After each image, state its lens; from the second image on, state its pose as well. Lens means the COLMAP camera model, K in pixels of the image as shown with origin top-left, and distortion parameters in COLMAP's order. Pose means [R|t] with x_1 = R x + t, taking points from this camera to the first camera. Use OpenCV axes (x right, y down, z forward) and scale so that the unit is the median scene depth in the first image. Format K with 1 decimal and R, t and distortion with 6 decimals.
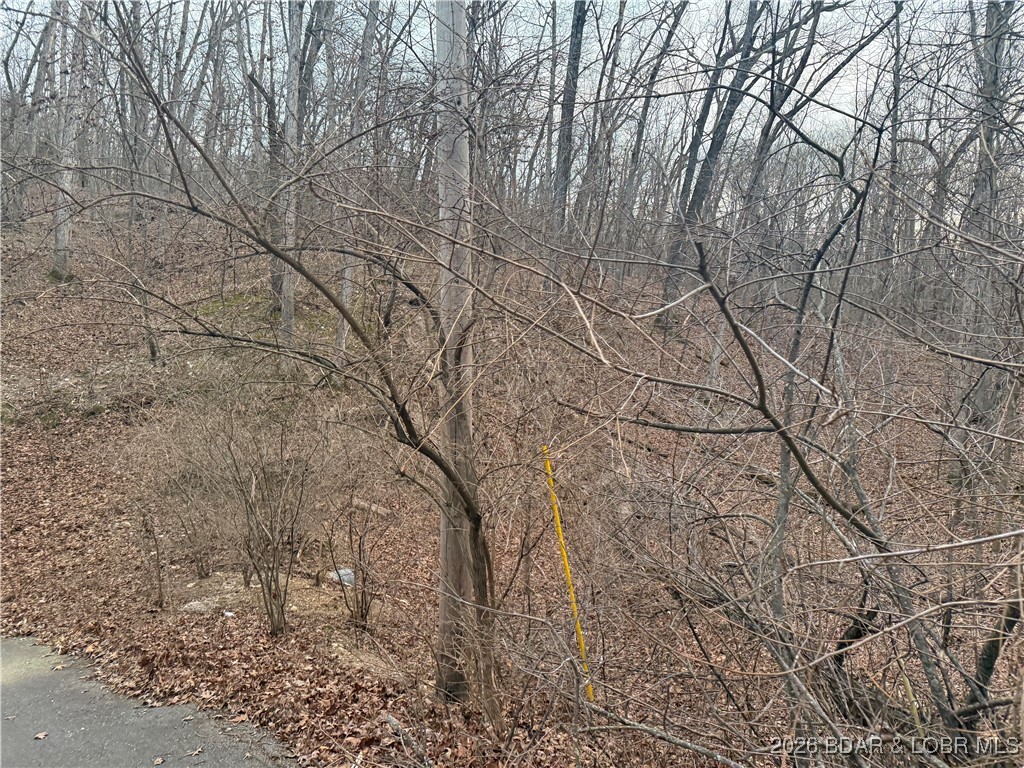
lens RADIAL K [[712.5, 0, 515.4], [0, 712.5, 388.4], [0, 0, 1]] dist [0.045703, -0.046570]
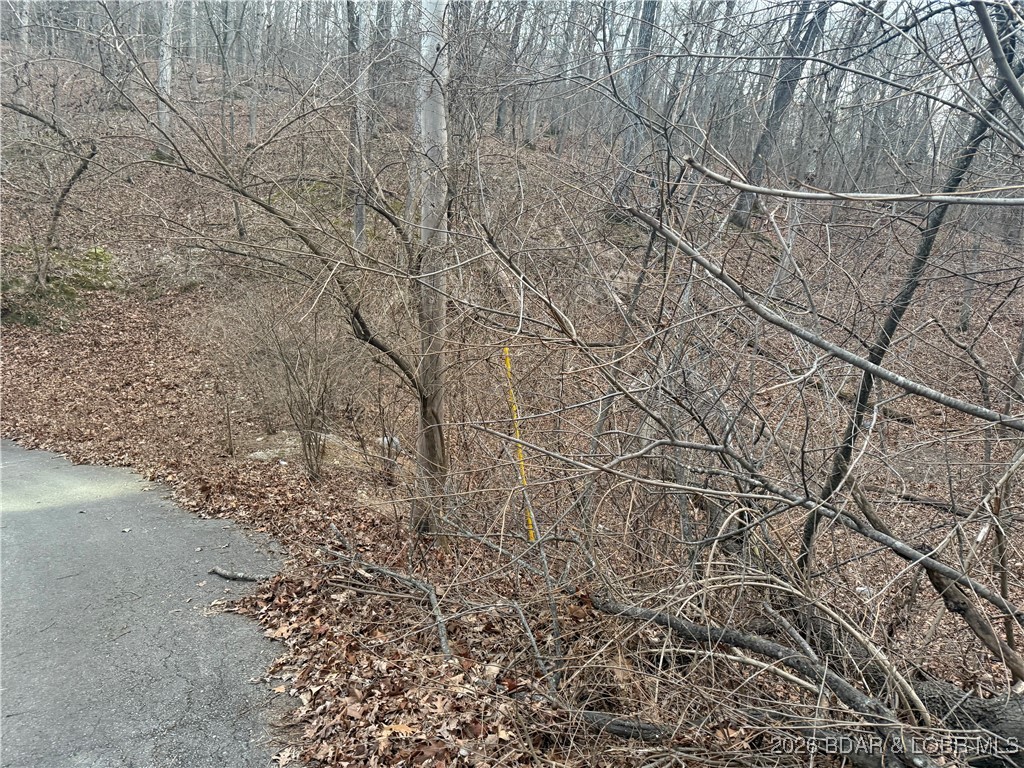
lens RADIAL K [[712.5, 0, 516.4], [0, 712.5, 381.3], [0, 0, 1]] dist [0.045703, -0.046570]
pose [[0.990907, 0.063110, -0.118831, 0.133199], [-0.044826, 0.987564, 0.150692, -0.026345], [0.126863, -0.143995, 0.981413, -0.129522]]
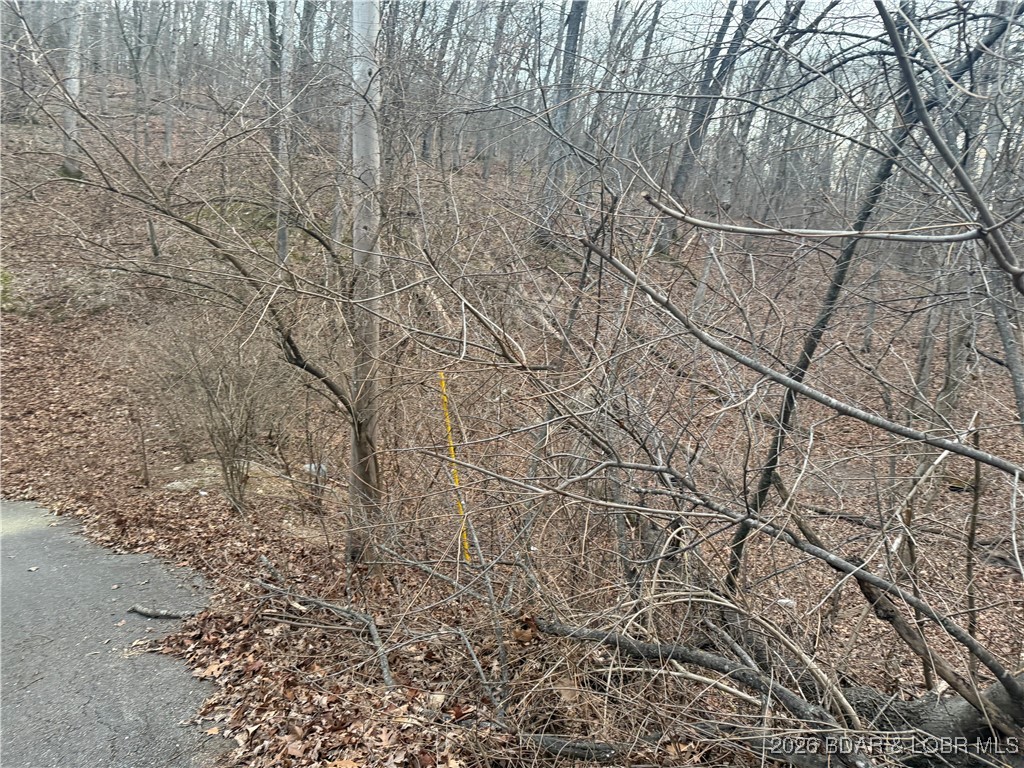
lens RADIAL K [[712.5, 0, 517.1], [0, 712.5, 384.8], [0, 0, 1]] dist [0.045703, -0.046570]
pose [[0.998491, 0.051996, -0.017684, 0.125320], [-0.049527, 0.991629, 0.119241, -0.027194], [0.023736, -0.118185, 0.992708, -0.132635]]
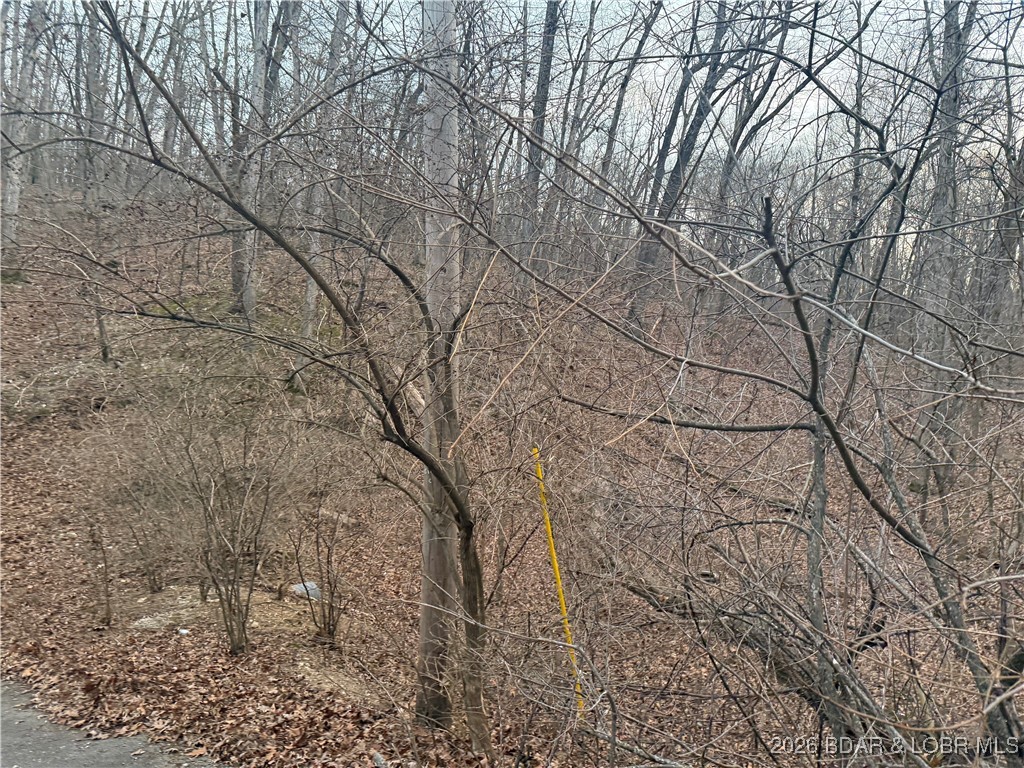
lens RADIAL K [[712.5, 0, 520.6], [0, 712.5, 383.5], [0, 0, 1]] dist [0.045703, -0.046570]
pose [[0.998322, 0.008305, 0.057313, -0.020629], [-0.007208, 0.999788, -0.019310, 0.008739], [-0.057461, 0.018864, 0.998169, 0.042133]]
